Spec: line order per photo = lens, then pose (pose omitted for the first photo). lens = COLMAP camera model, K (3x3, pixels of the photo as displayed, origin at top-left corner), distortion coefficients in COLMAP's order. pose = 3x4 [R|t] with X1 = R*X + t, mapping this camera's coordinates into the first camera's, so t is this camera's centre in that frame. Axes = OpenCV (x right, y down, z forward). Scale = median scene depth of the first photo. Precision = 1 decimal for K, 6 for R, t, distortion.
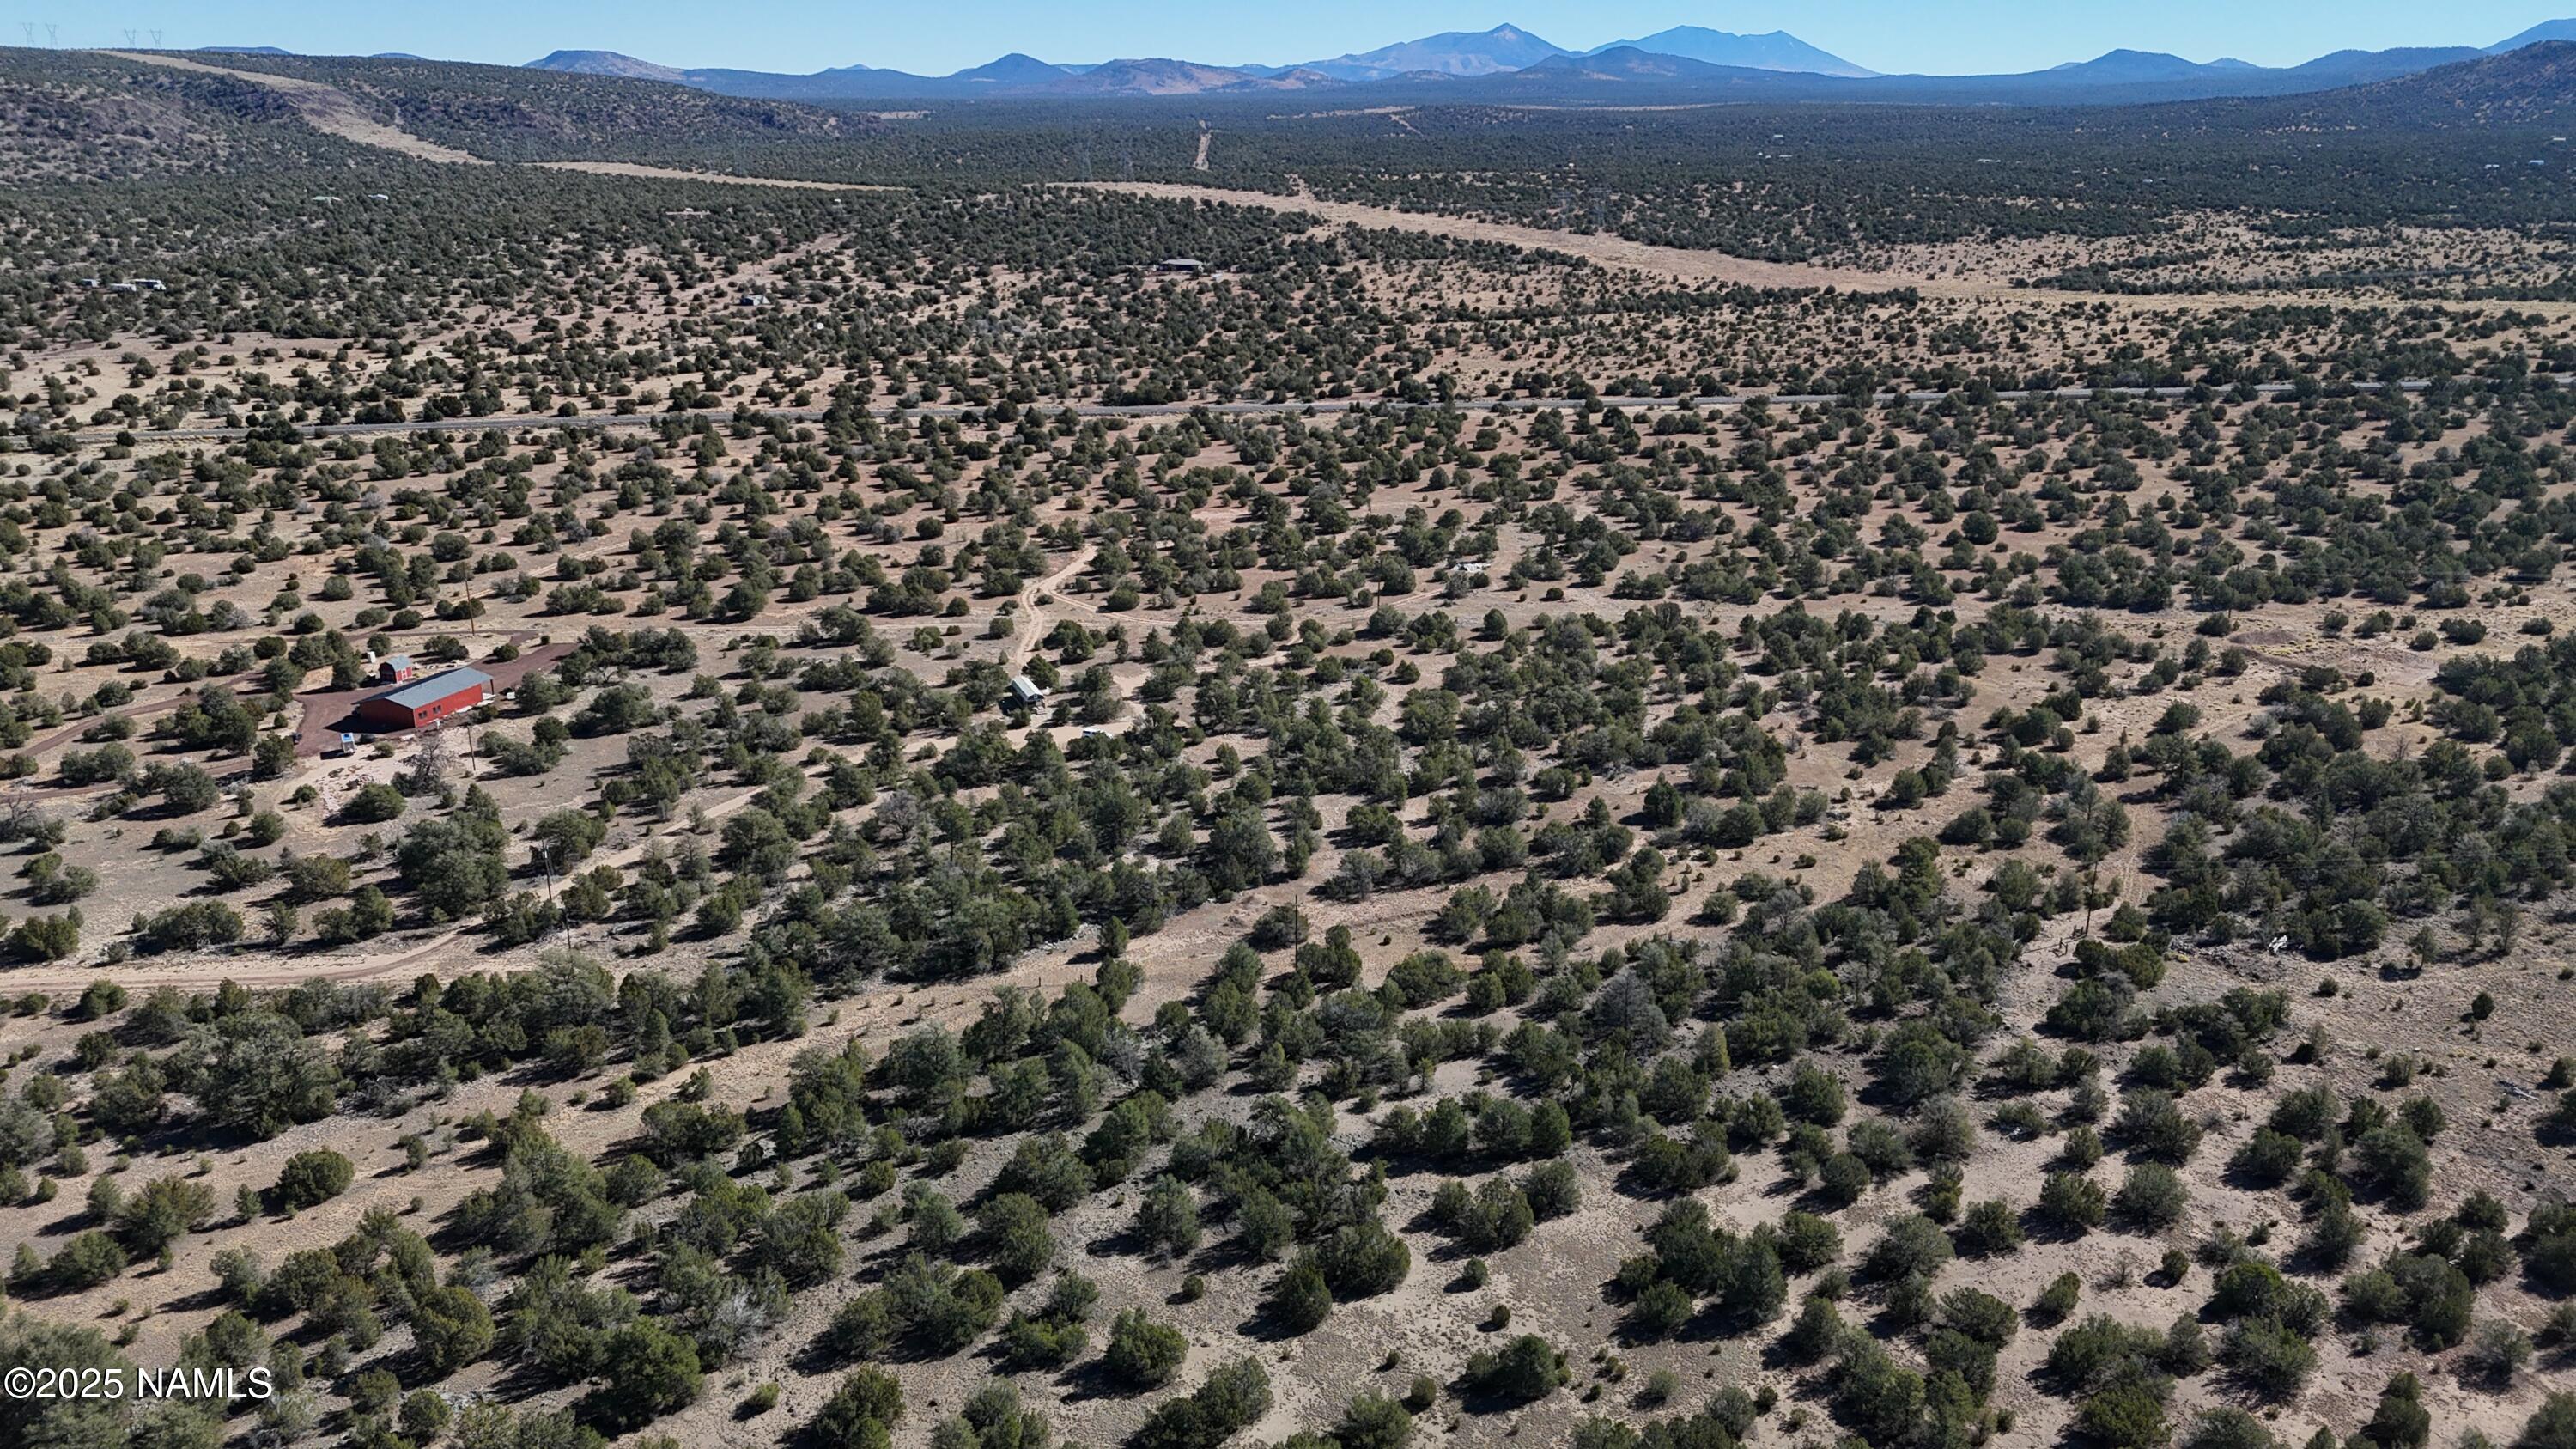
lens RADIAL K [[1849.1, 0, 1288.0], [0, 1849.1, 724.5], [0, 0, 1]] dist [-0.000874, -0.000037]
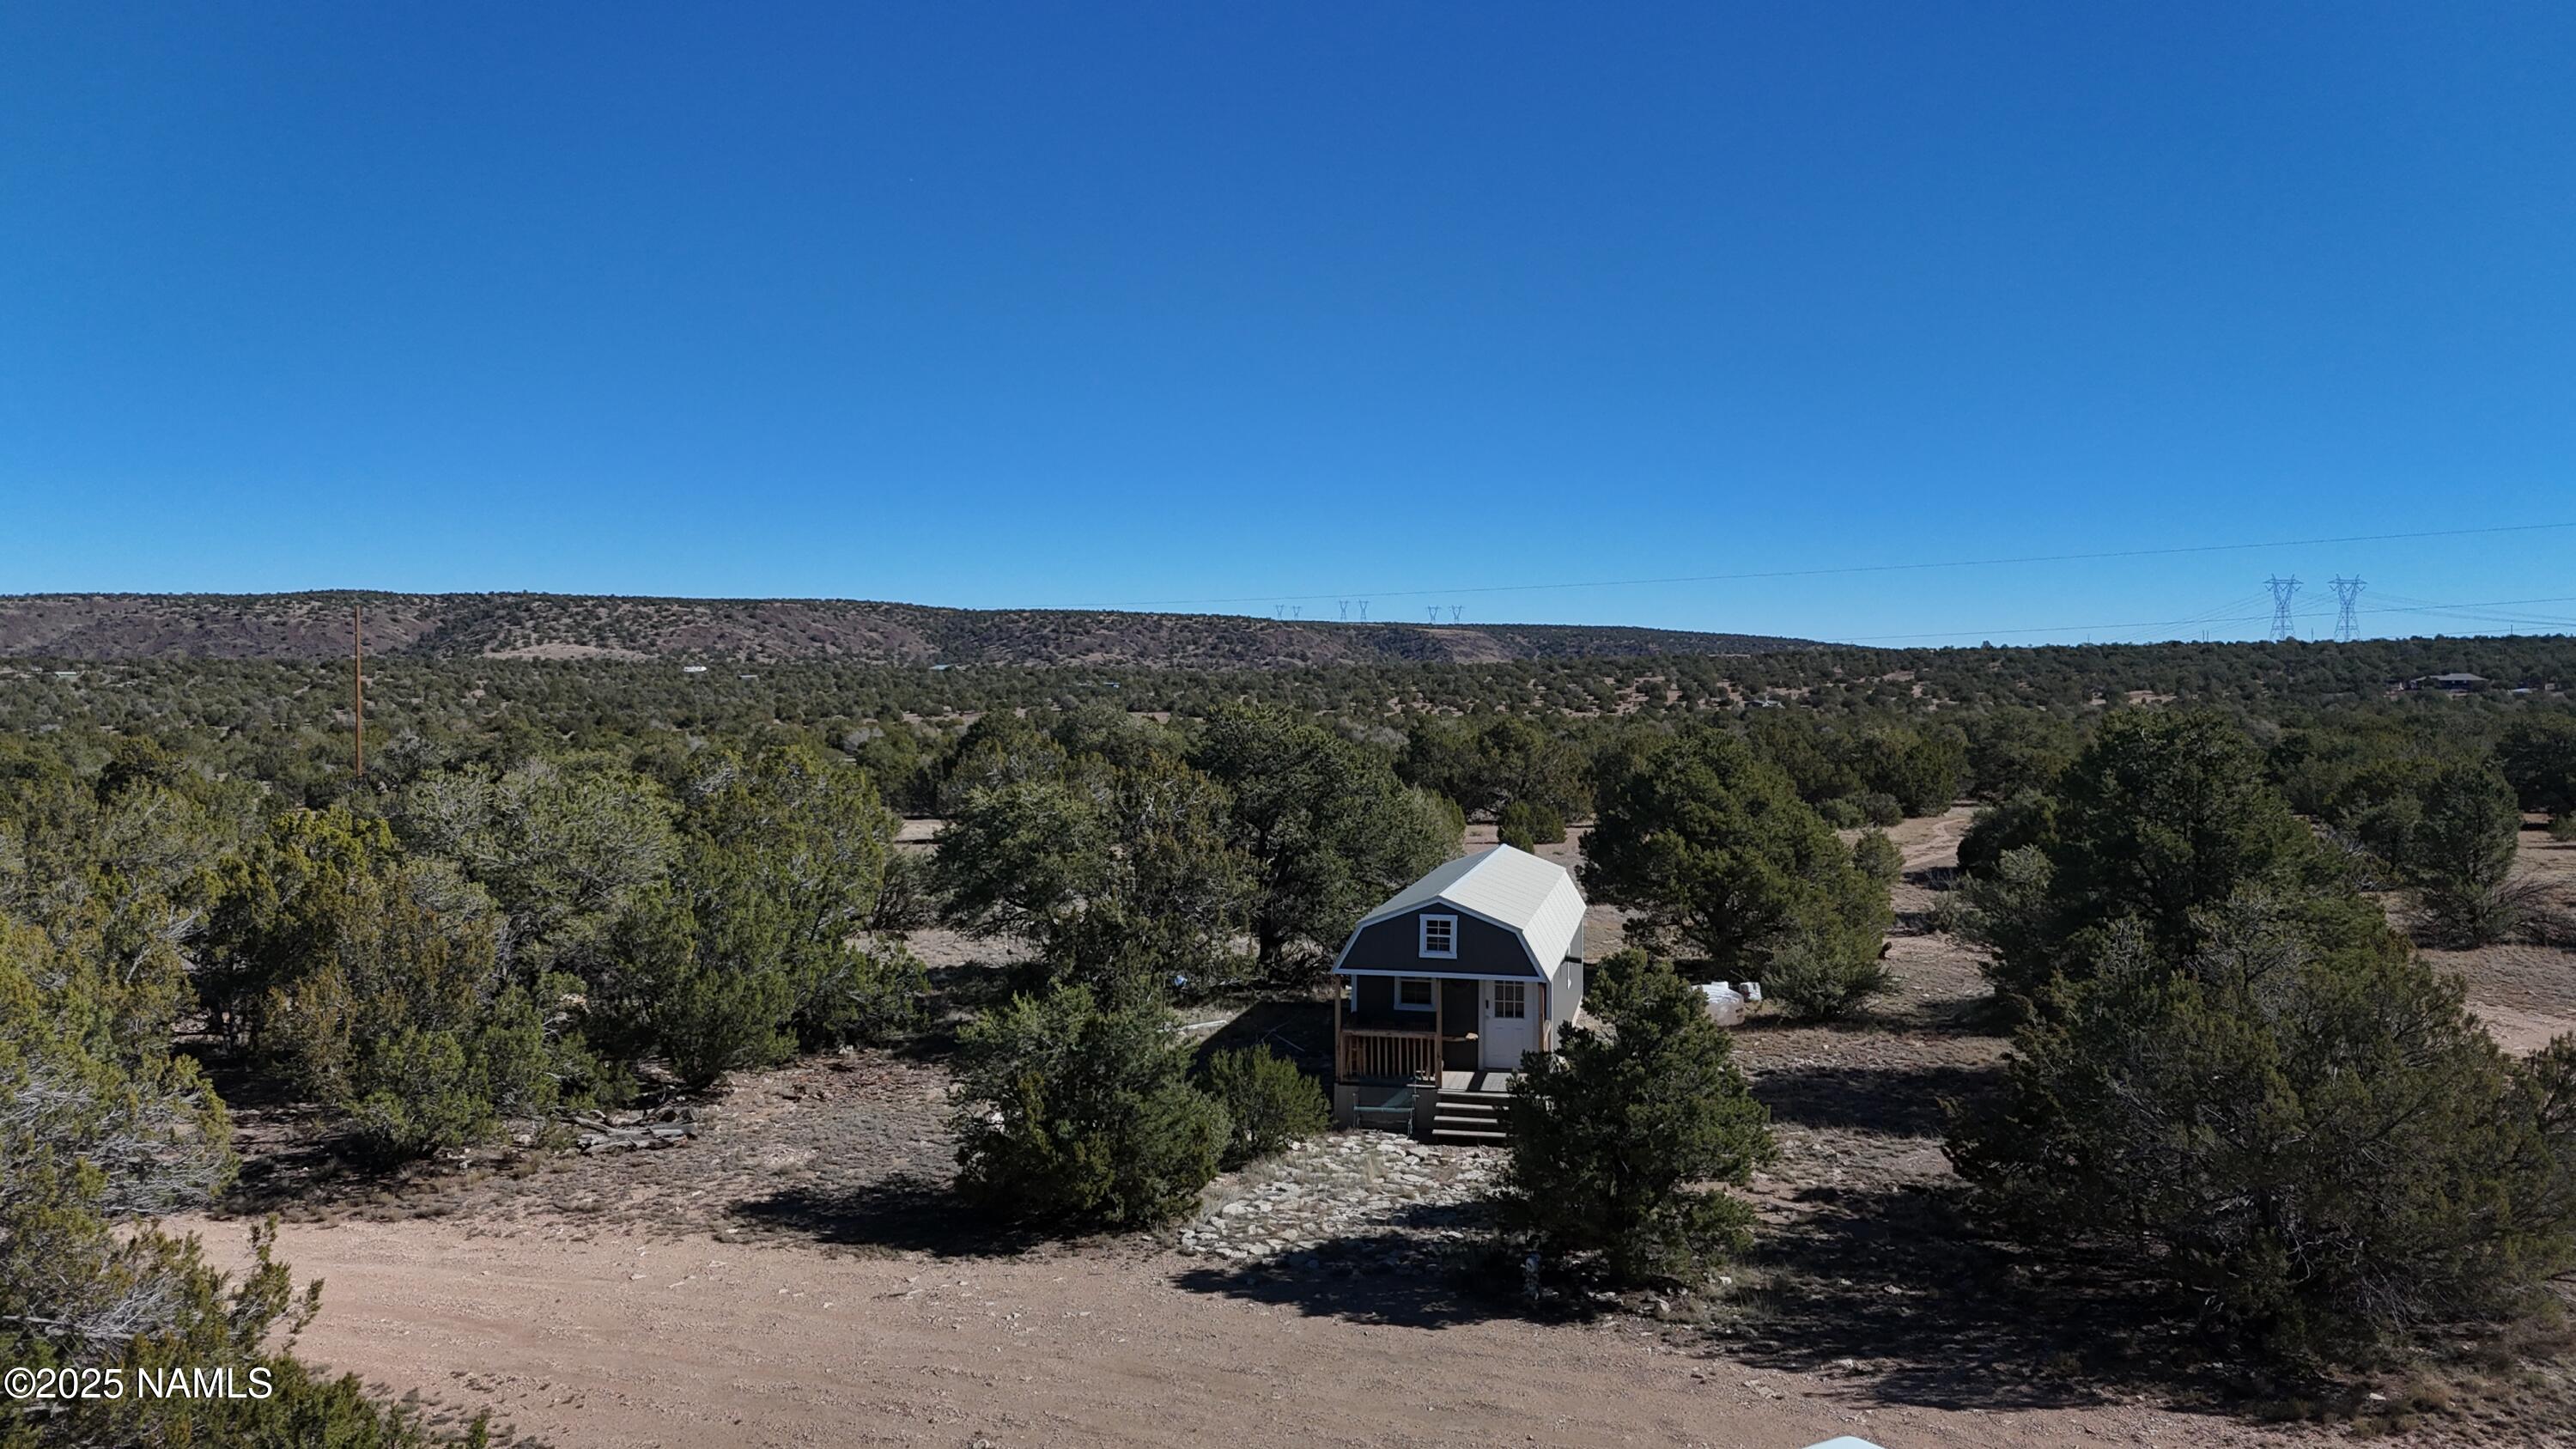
lens RADIAL K [[1896.6, 0, 1288.0], [0, 1896.6, 724.5], [0, 0, 1]] dist [0.079223, -0.073387]
pose [[0.835153, -0.000146, -0.550018, -0.054577], [-0.165211, 0.953755, -0.251111, -0.000061], [0.524619, 0.300586, 0.796507, 0.550234]]
